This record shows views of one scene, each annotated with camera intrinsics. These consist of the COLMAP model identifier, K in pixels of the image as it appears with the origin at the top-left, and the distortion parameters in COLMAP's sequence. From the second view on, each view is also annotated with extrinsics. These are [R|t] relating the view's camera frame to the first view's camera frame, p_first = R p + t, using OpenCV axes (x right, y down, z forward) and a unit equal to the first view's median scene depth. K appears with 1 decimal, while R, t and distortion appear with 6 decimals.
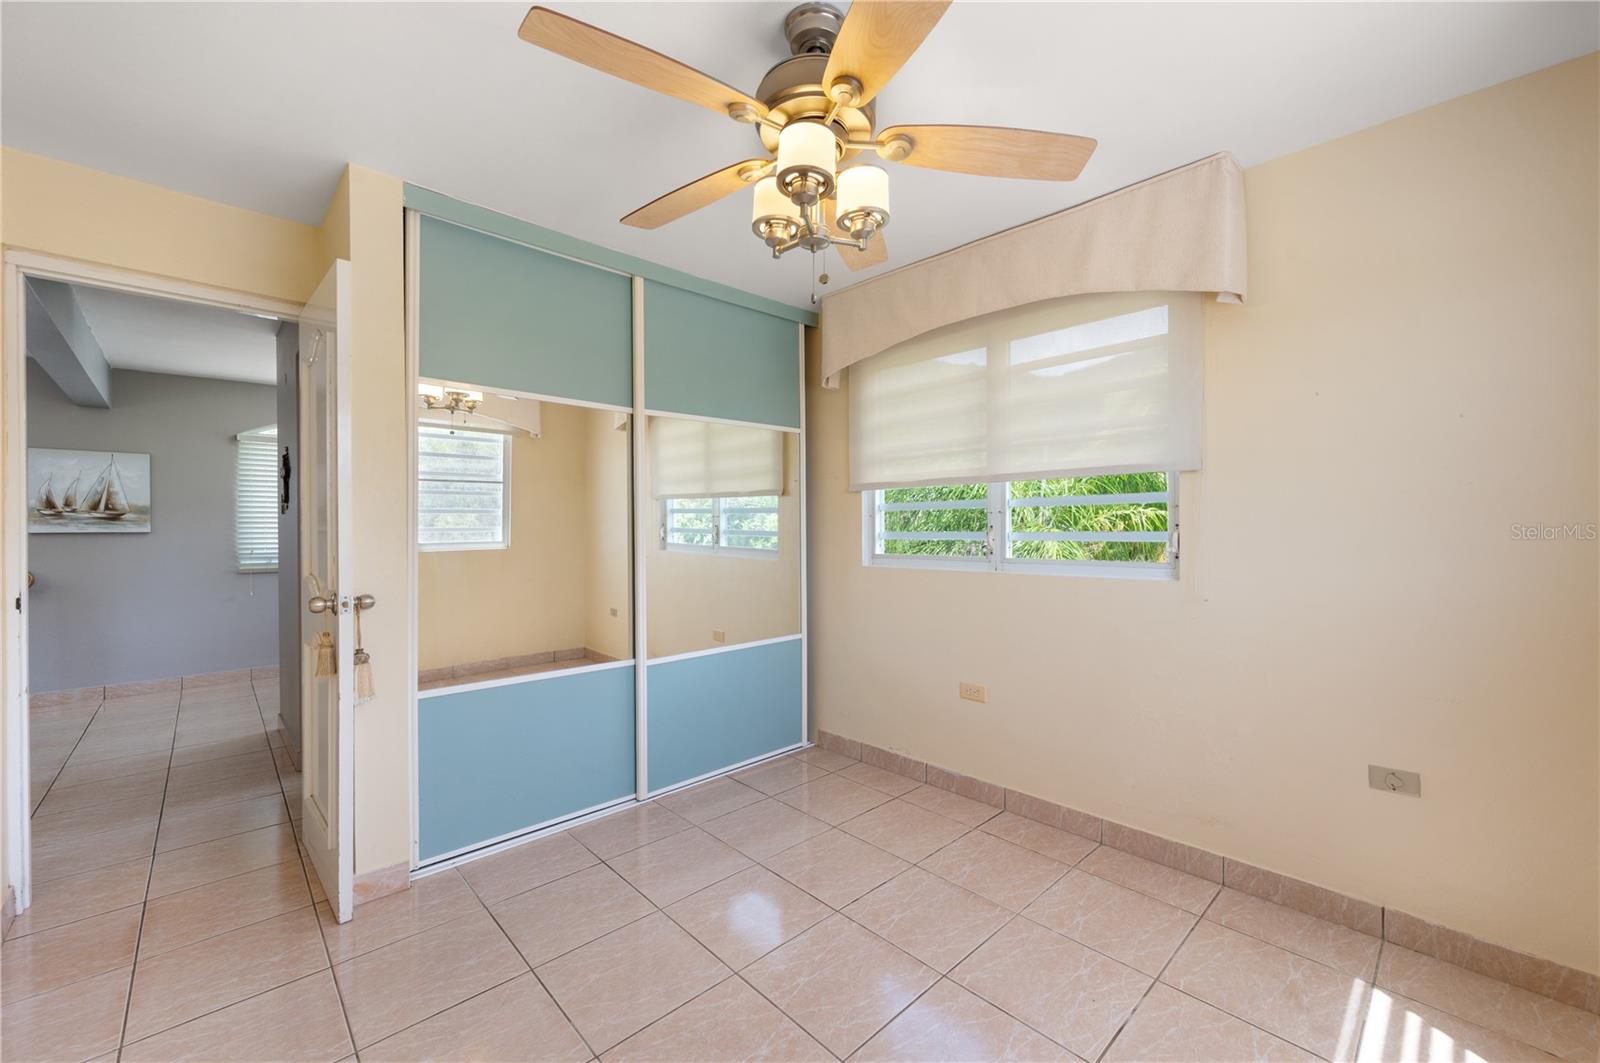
lens RADIAL K [[628.7, 0, 796.8], [0, 628.7, 528.7], [0, 0, 1]] dist [-0.000902, -0.000292]
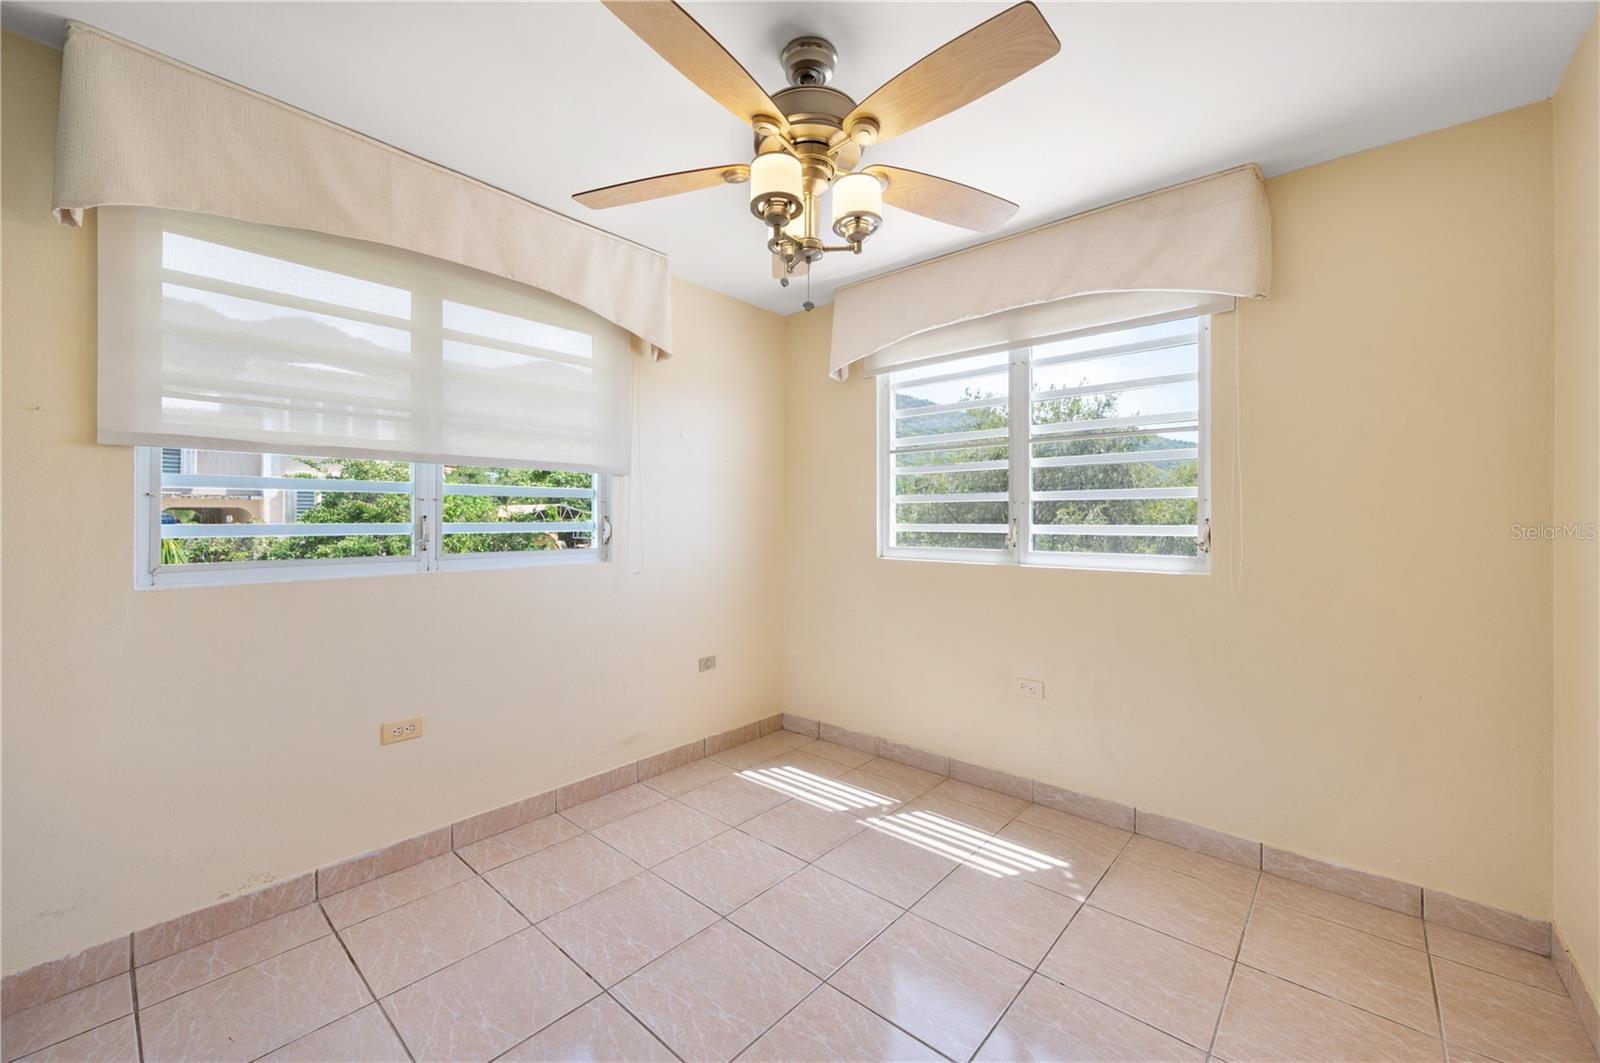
lens RADIAL K [[640.8, 0, 801.0], [0, 640.8, 516.8], [0, 0, 1]] dist [-0.002324, -0.000542]
pose [[-0.100197, 0.009526, 0.994922, -0.678162], [0.002285, 0.999954, -0.009344, 0.006977], [-0.994965, 0.001338, -0.100215, 0.719905]]
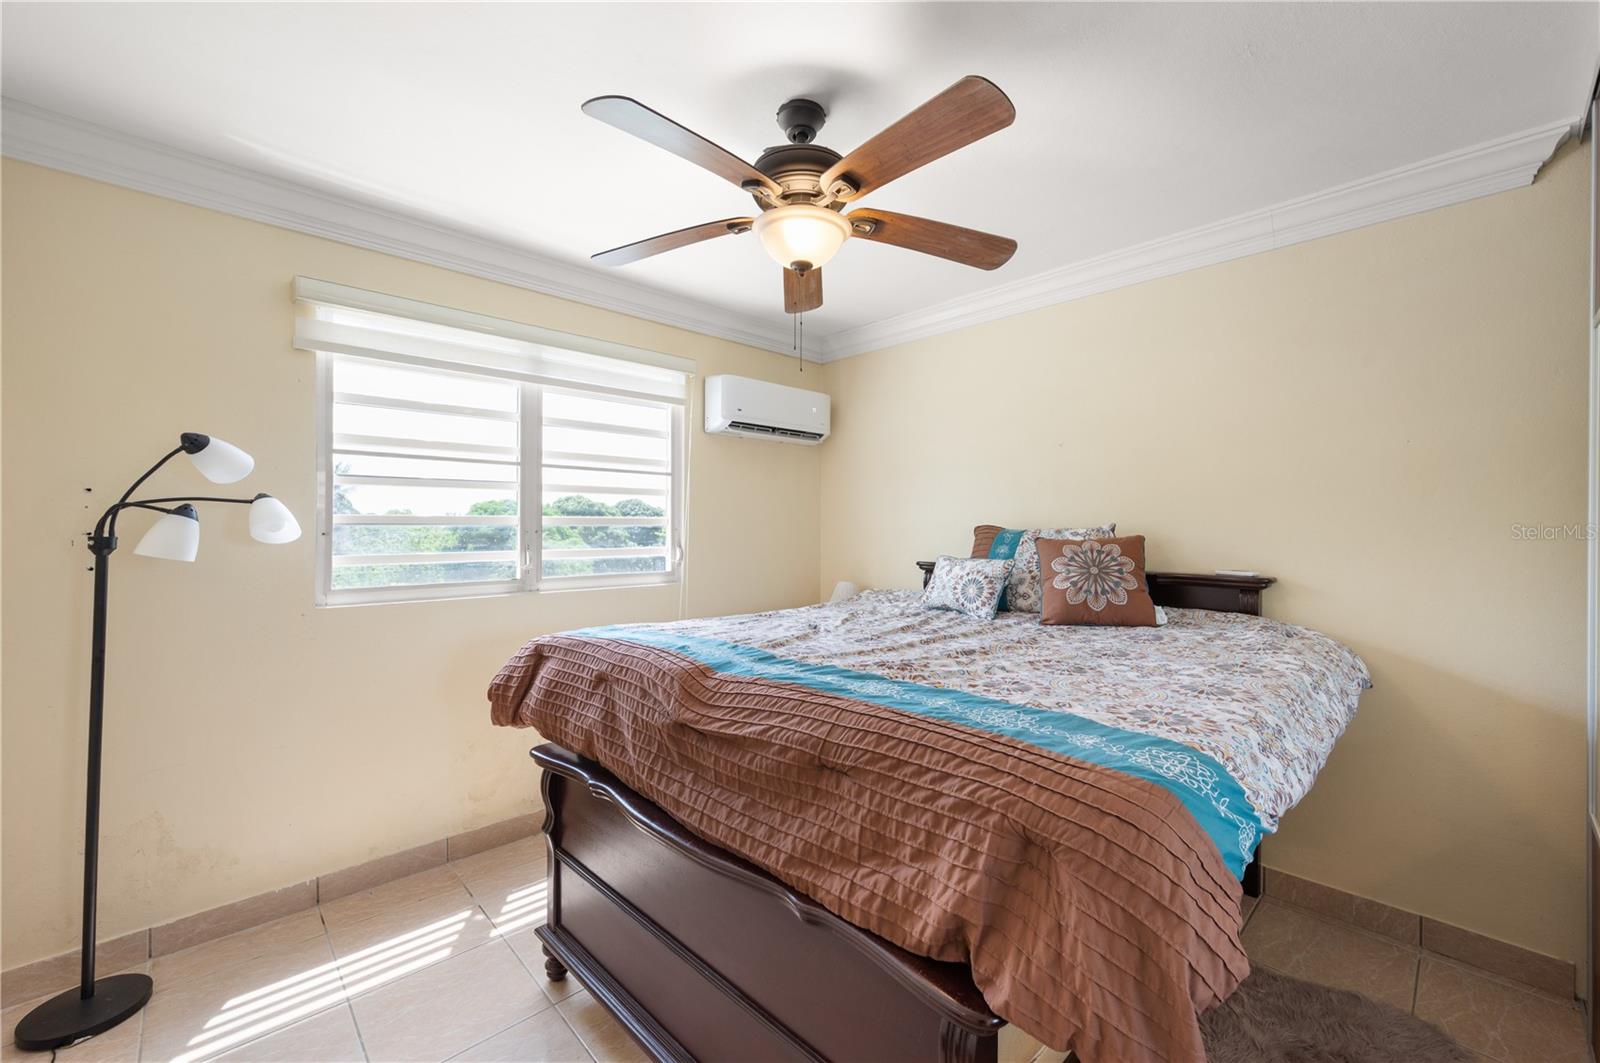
lens RADIAL K [[640.8, 0, 801.0], [0, 640.8, 516.8], [0, 0, 1]] dist [-0.002324, -0.000542]
pose [[-0.999678, 0.013740, -0.021314, 0.023417], [0.014435, 0.999358, -0.032782, -0.000486], [0.020850, -0.033079, -0.999235, 1.372754]]
